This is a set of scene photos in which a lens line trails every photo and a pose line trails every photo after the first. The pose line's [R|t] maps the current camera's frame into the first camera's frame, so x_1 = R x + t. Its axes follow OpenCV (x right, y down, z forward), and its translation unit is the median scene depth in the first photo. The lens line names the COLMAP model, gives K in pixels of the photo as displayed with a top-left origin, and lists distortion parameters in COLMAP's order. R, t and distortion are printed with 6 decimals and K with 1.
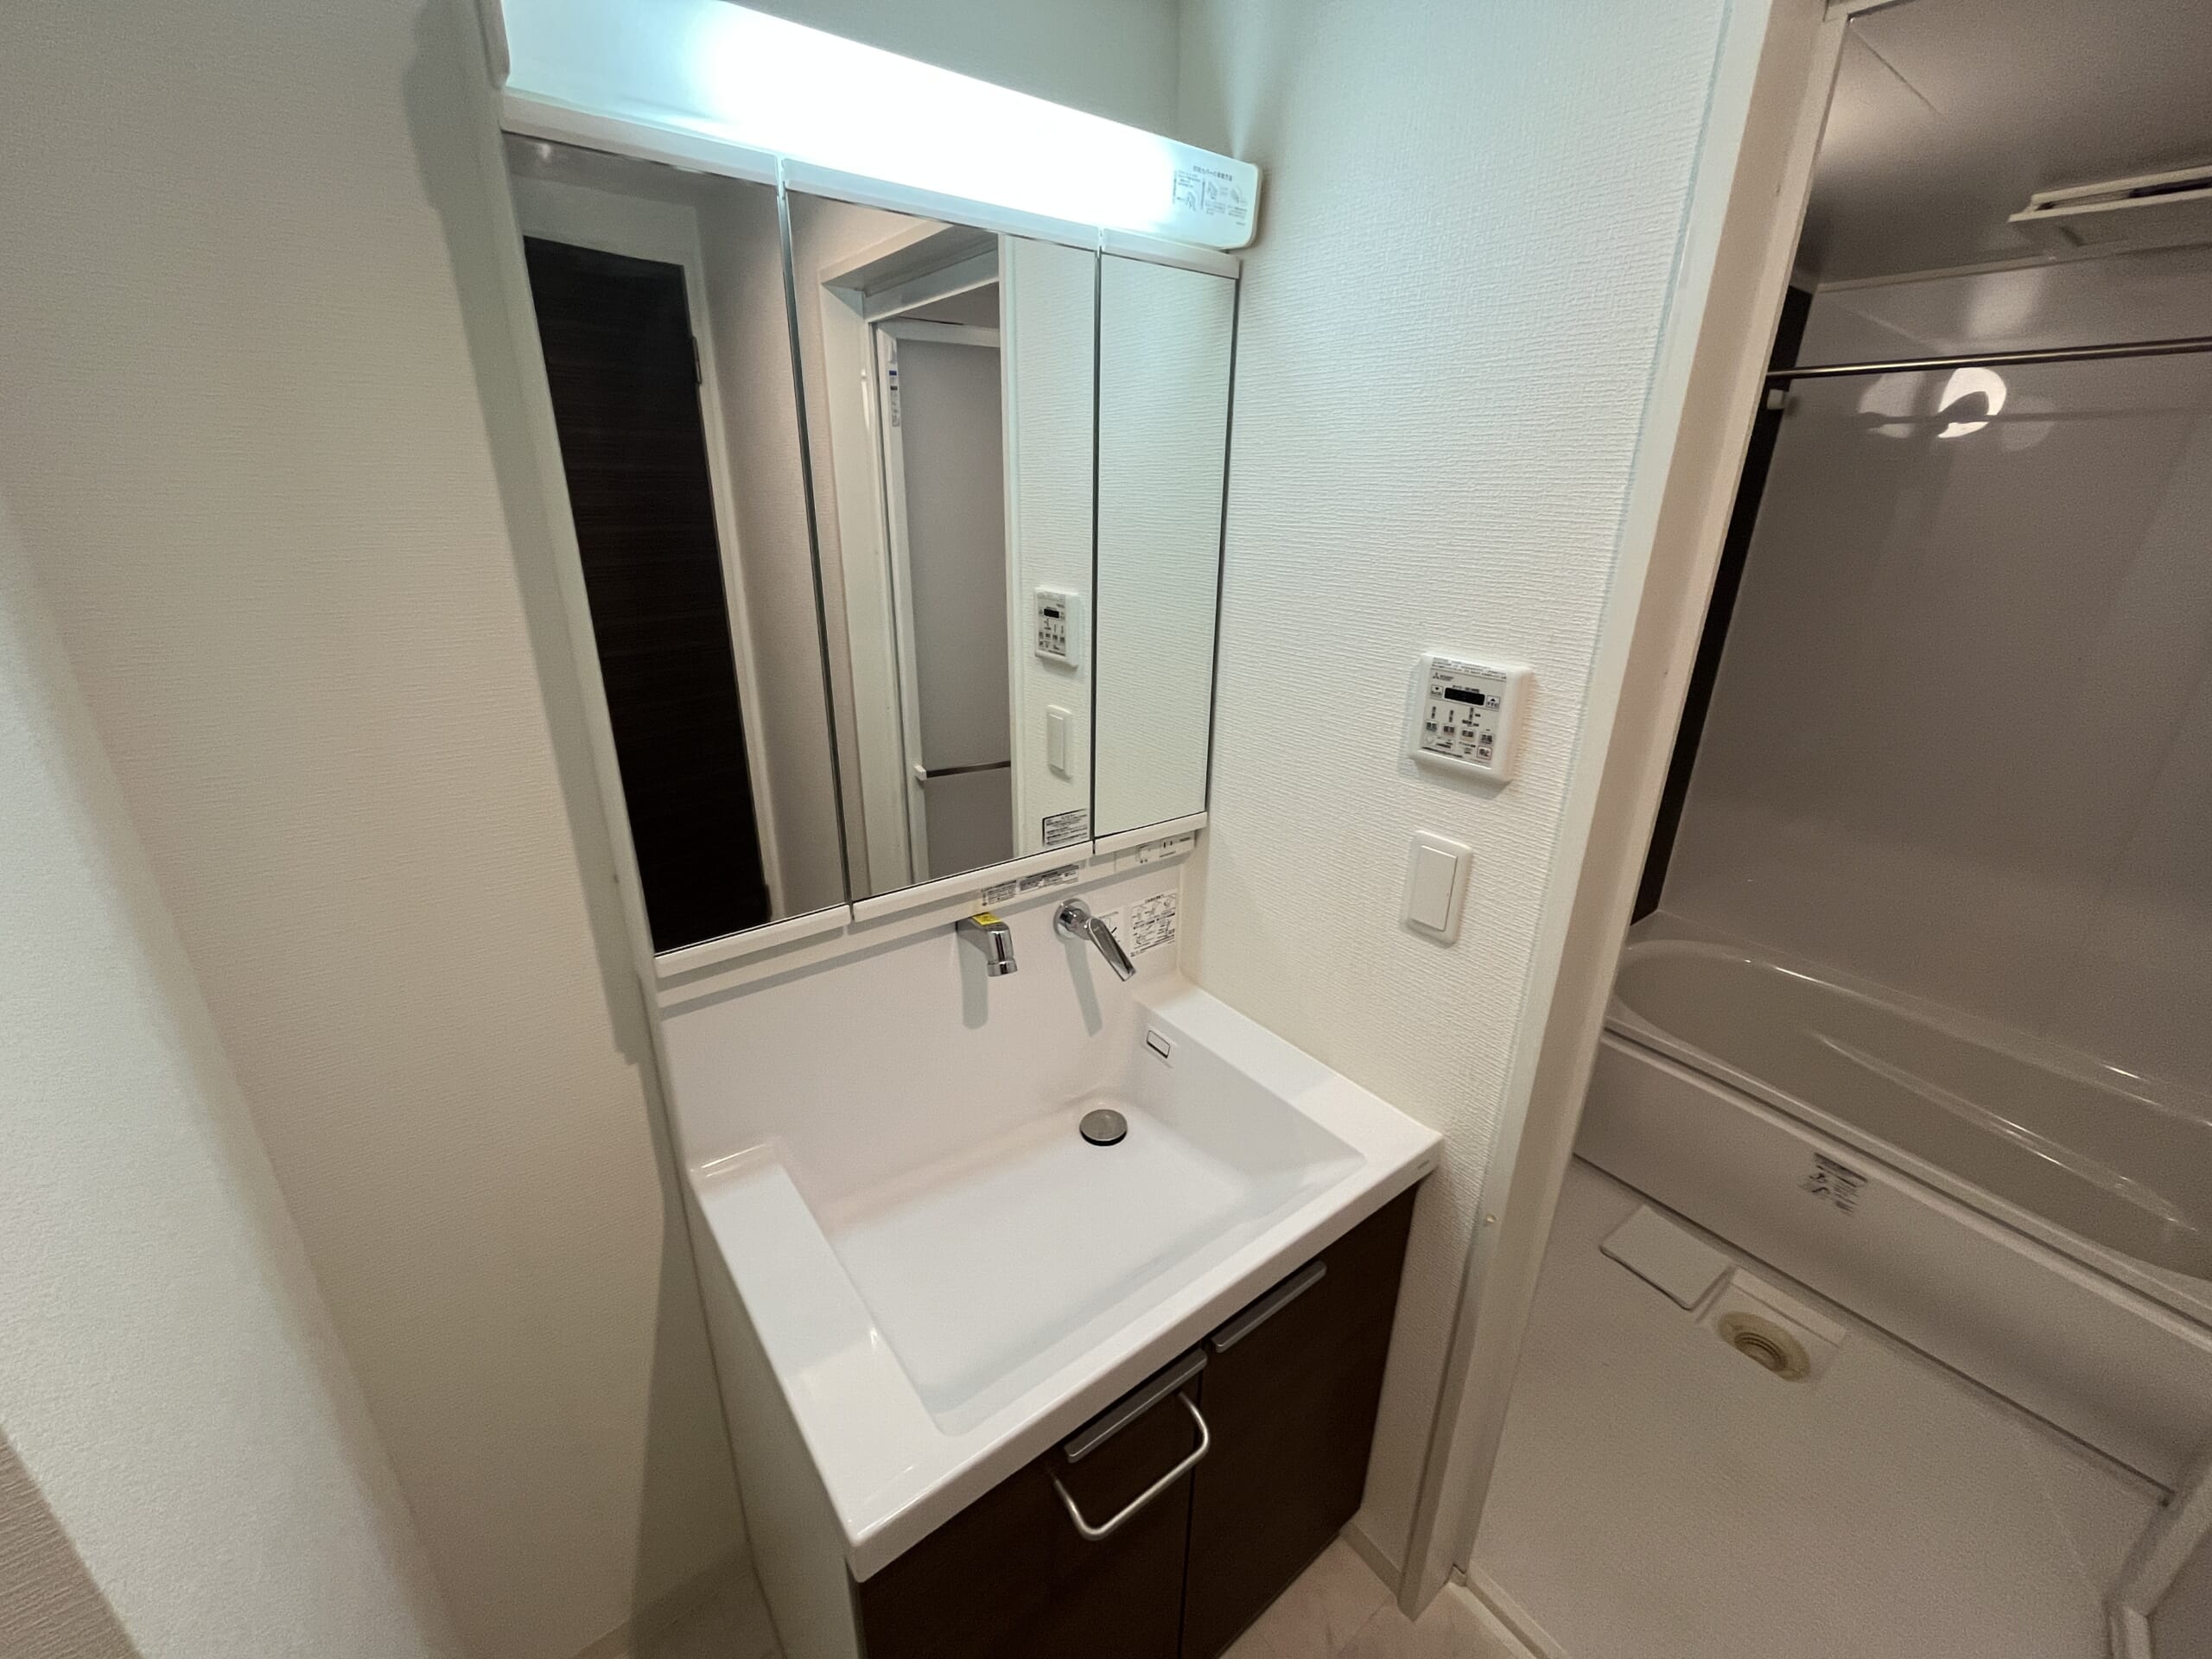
lens RADIAL K [[894.3, 0, 1107.3], [0, 894.3, 828.0], [0, 0, 1]] dist [-0.001891, -0.000201]
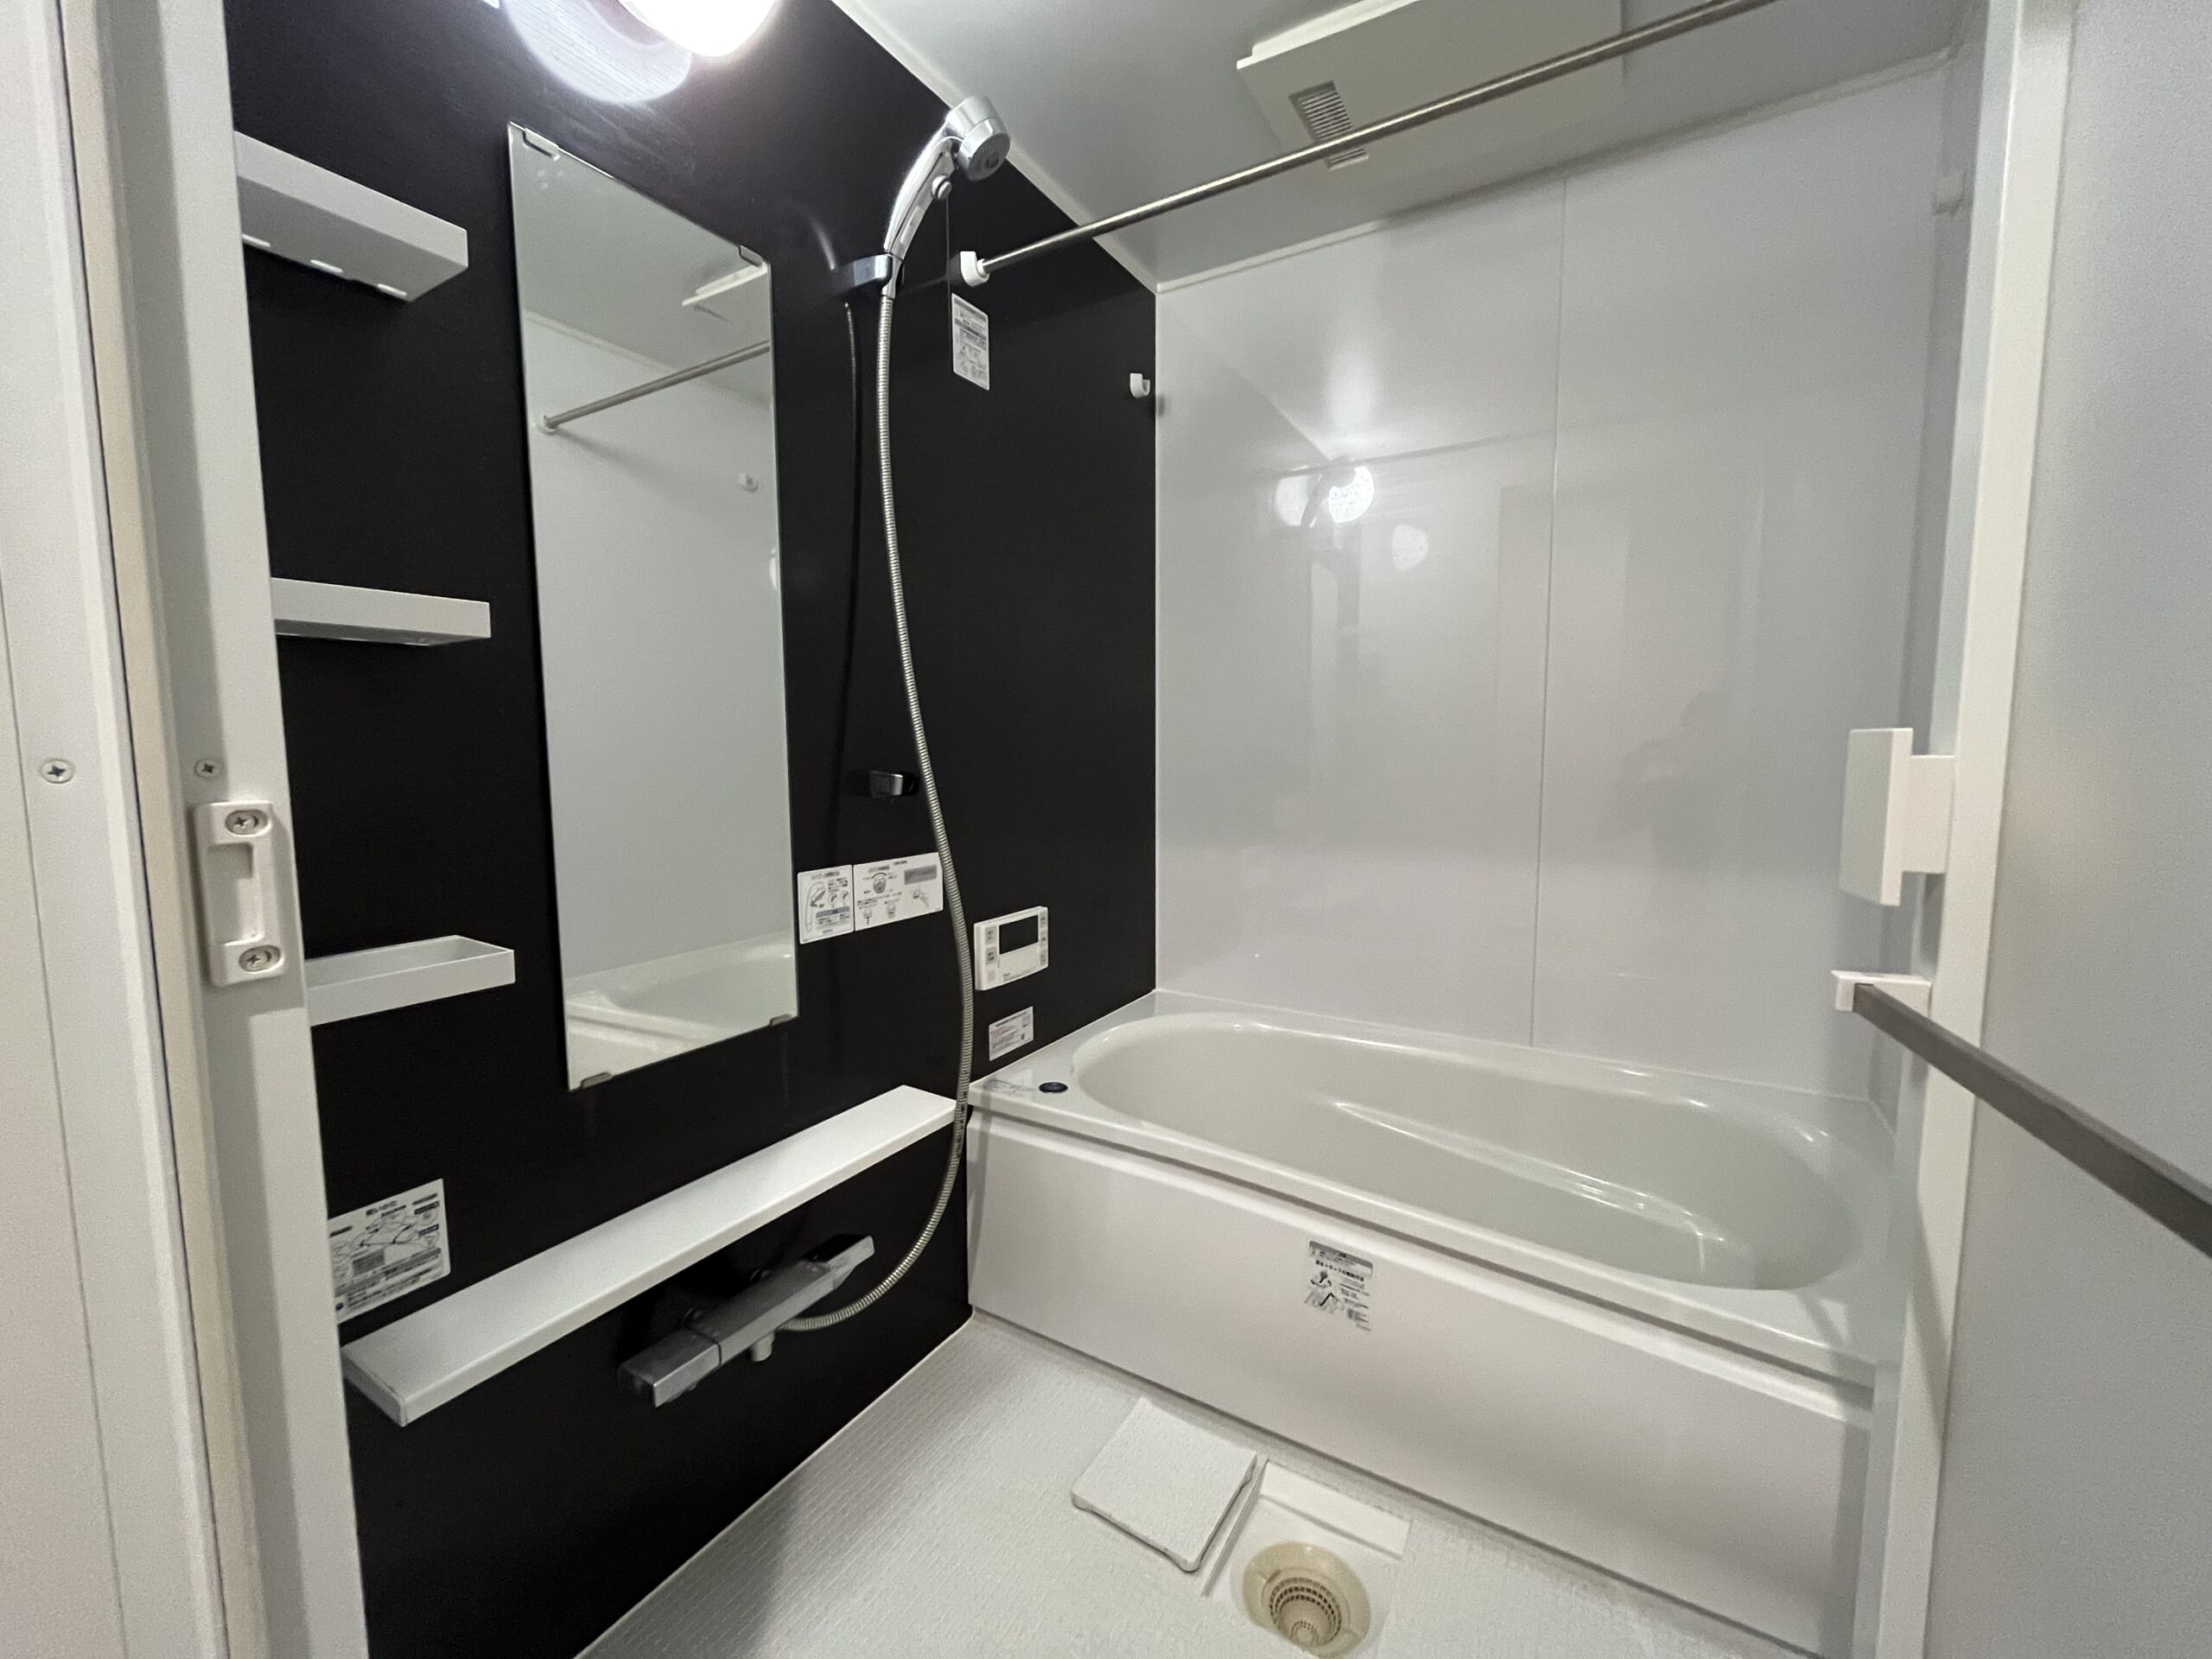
lens RADIAL K [[894.3, 0, 1109.1], [0, 894.3, 825.6], [0, 0, 1]] dist [-0.001891, -0.000201]
pose [[0.926398, -0.061349, 0.371515, 0.413460], [0.155116, 0.961210, -0.228065, 0.188747], [-0.343113, 0.268907, 0.899979, 0.351327]]
